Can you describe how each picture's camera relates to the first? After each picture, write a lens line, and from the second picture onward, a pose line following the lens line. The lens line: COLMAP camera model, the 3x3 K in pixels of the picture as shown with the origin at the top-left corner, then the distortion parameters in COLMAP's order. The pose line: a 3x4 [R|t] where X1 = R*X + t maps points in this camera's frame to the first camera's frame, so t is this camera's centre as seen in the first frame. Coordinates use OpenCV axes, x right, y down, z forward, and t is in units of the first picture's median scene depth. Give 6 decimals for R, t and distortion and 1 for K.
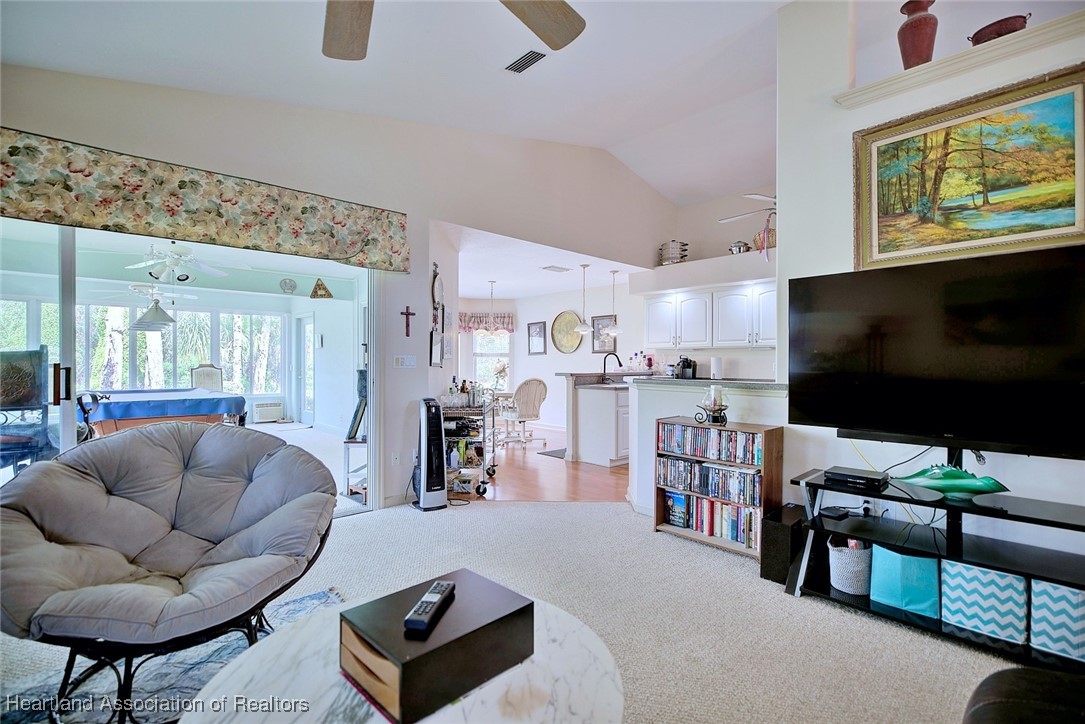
lens RADIAL K [[495.0, 0, 541.6], [0, 495.0, 360.5], [0, 0, 1]] dist [0.000184, 0.000275]
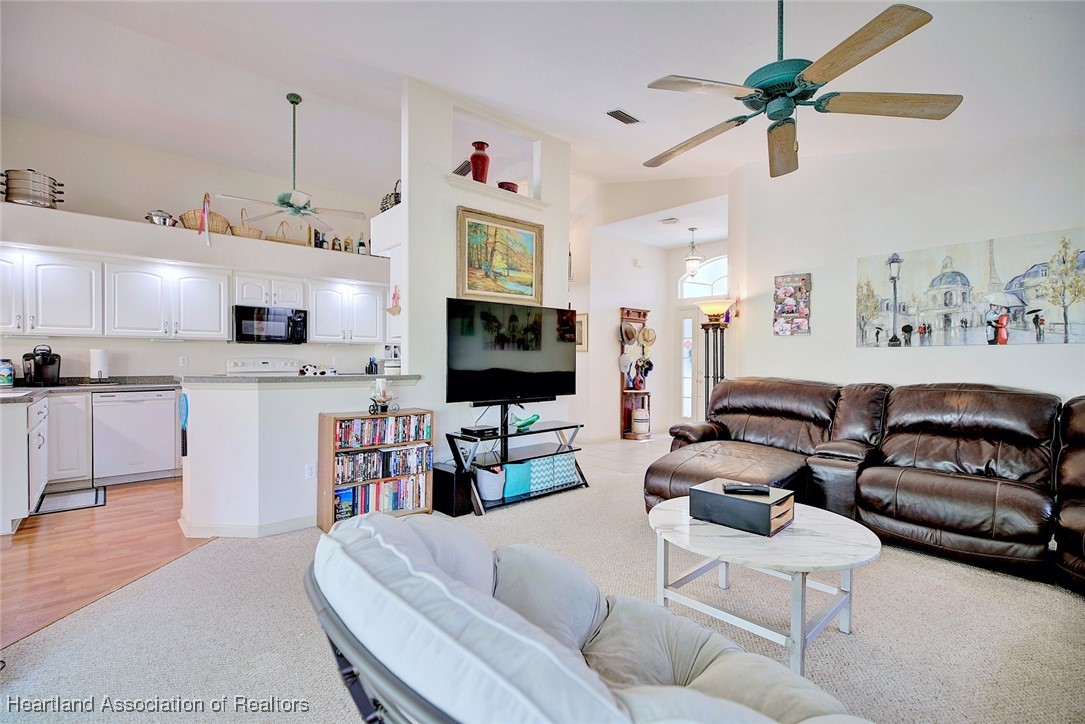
lens RADIAL K [[495.0, 0, 542.1], [0, 495.0, 362.6], [0, 0, 1]] dist [0.000184, 0.000275]
pose [[0.012711, -0.008816, 0.999880, -0.894024], [-0.008379, 0.999925, 0.008923, 0.001481], [-0.999884, -0.008492, 0.012637, 0.740512]]
